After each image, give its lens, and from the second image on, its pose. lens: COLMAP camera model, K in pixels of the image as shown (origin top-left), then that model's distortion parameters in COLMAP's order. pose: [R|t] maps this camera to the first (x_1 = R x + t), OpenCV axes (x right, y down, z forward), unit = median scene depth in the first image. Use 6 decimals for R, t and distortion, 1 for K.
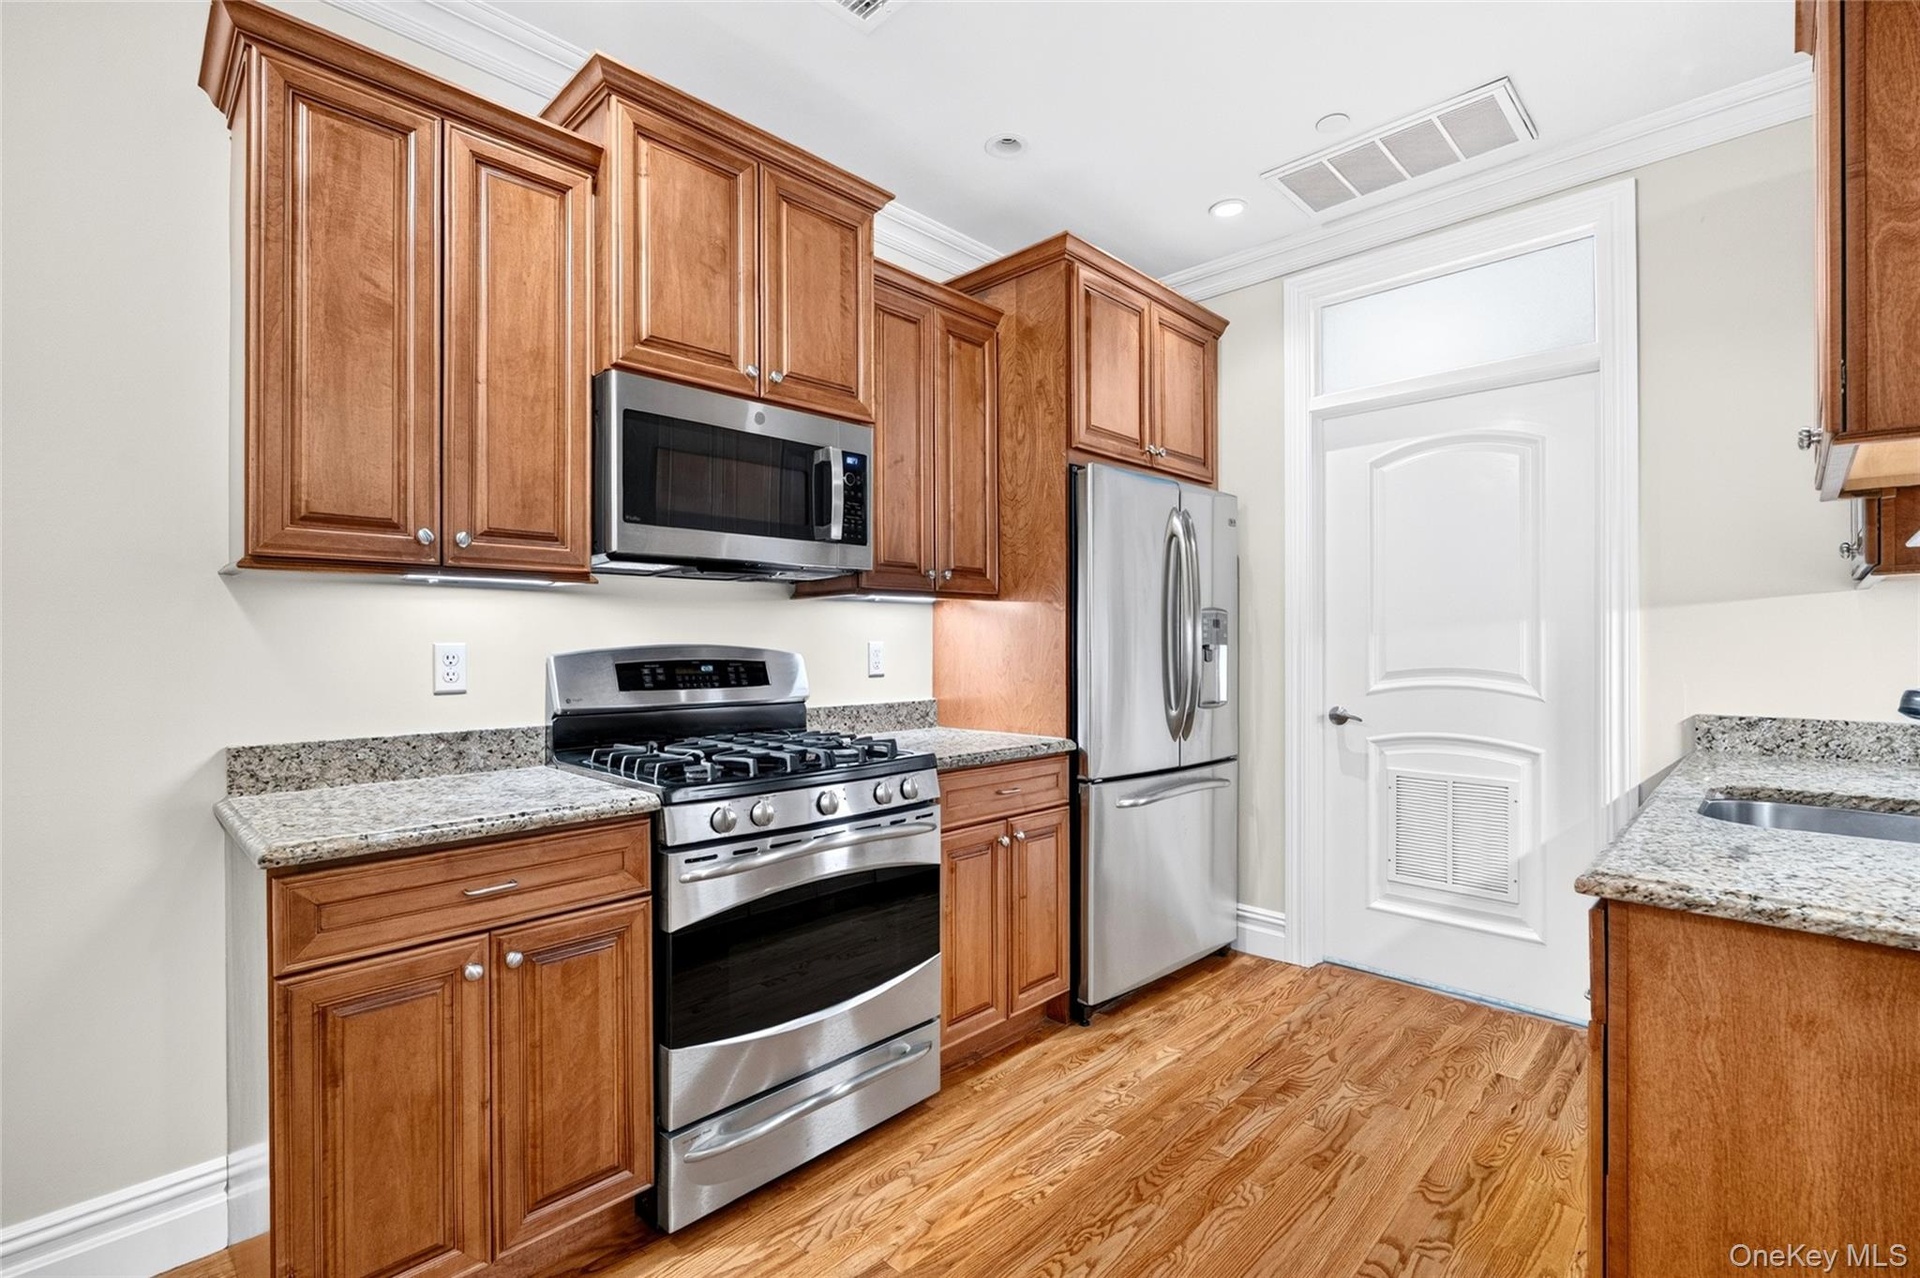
lens RADIAL K [[853.5, 0, 948.2], [0, 853.5, 630.4], [0, 0, 1]] dist [-0.002580, 0.000234]
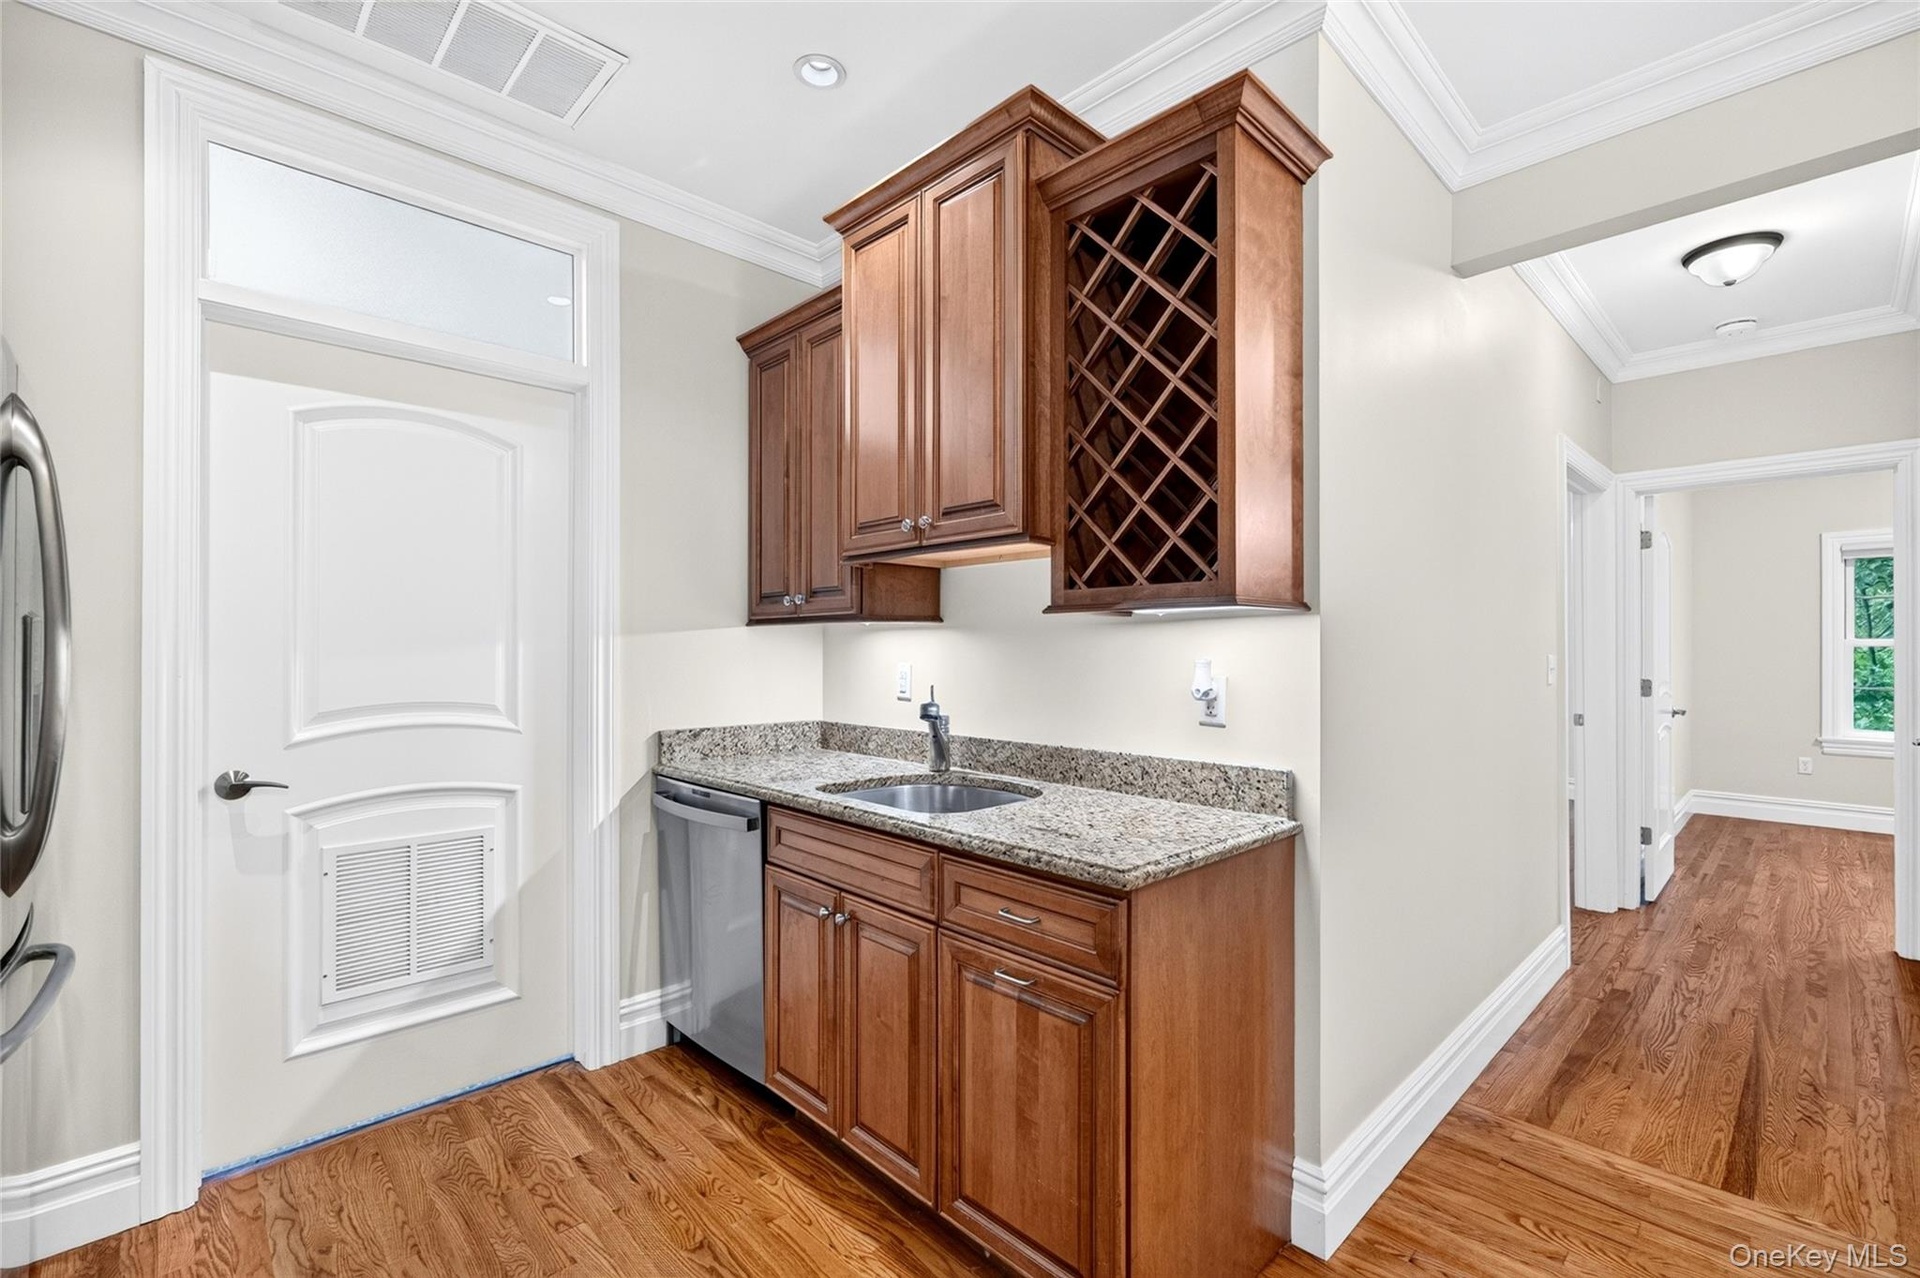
lens RADIAL K [[840.1, 0, 963.9], [0, 840.1, 642.9], [0, 0, 1]] dist [-0.000192, 0.000066]
pose [[0.022270, 0.008433, 0.999716, -0.195578], [-0.015229, 0.999851, -0.008094, -0.013132], [-0.999636, -0.015044, 0.022395, 0.504749]]
